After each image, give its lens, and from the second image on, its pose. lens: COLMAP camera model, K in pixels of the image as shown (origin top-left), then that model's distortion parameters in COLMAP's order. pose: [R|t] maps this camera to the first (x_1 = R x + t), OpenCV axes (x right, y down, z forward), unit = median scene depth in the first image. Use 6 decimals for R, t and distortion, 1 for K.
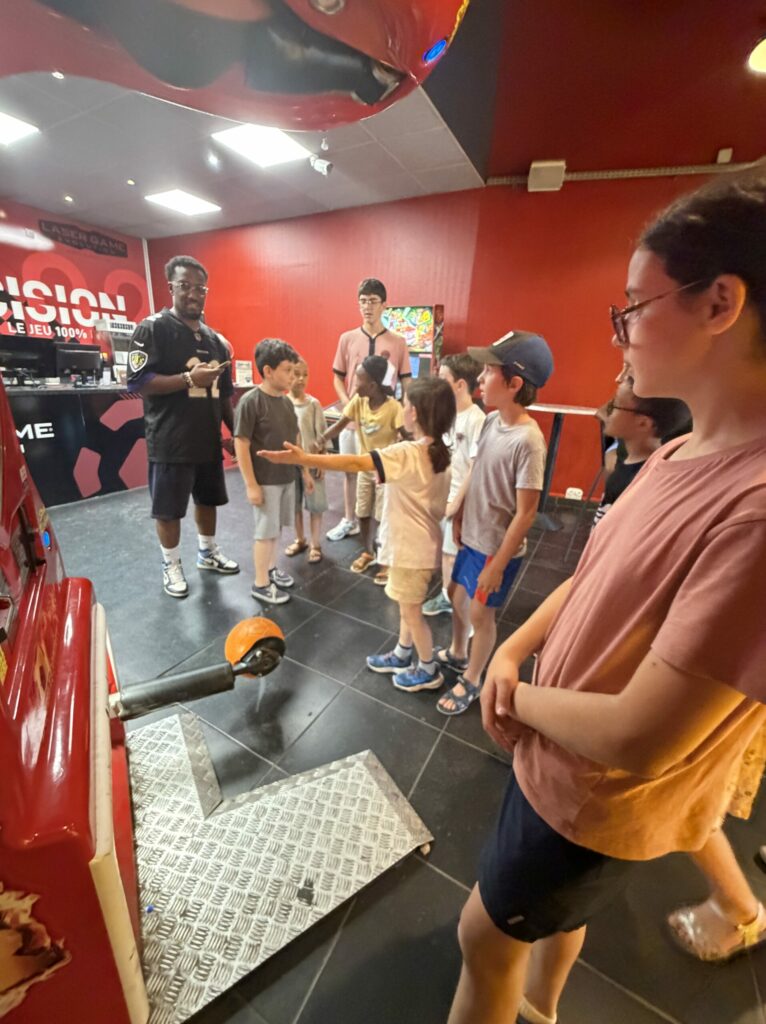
lens RADIAL K [[415.6, 0, 379.1], [0, 415.6, 511.7], [0, 0, 1]] dist [0.001829, 0.000240]
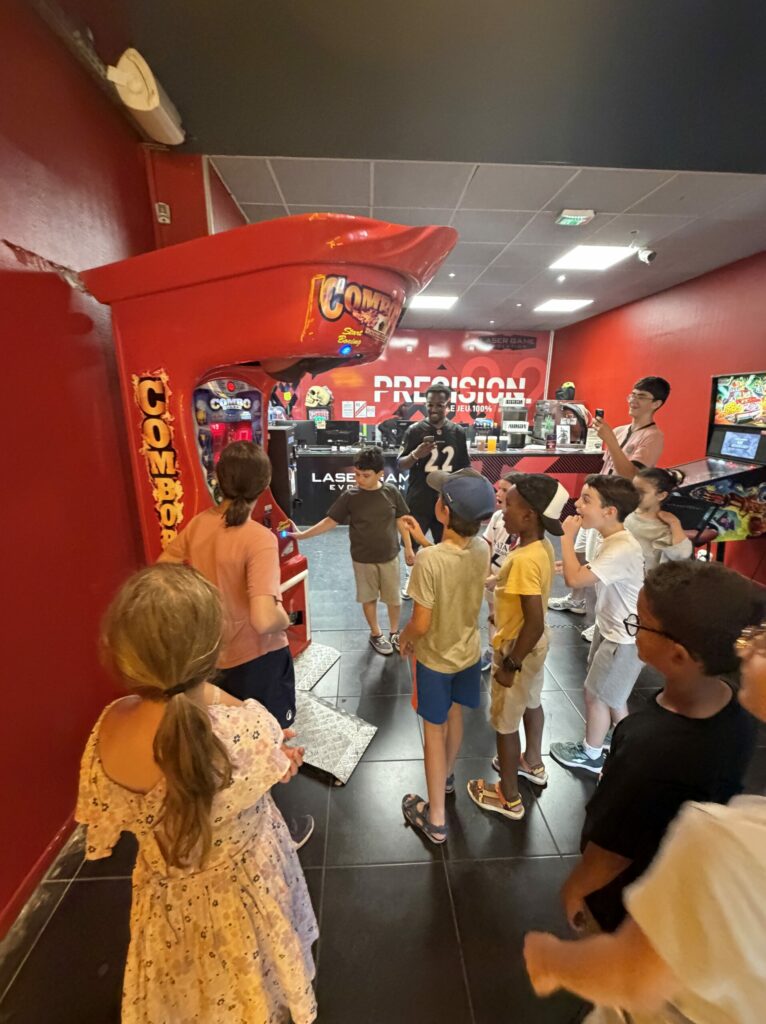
lens RADIAL K [[415.6, 0, 379.1], [0, 415.6, 511.7], [0, 0, 1]] dist [0.001829, 0.000240]
pose [[0.531458, 0.171353, -0.829572, 0.294188], [-0.259651, 0.965138, 0.033012, -0.055022], [0.806309, 0.197855, 0.557422, 0.015733]]
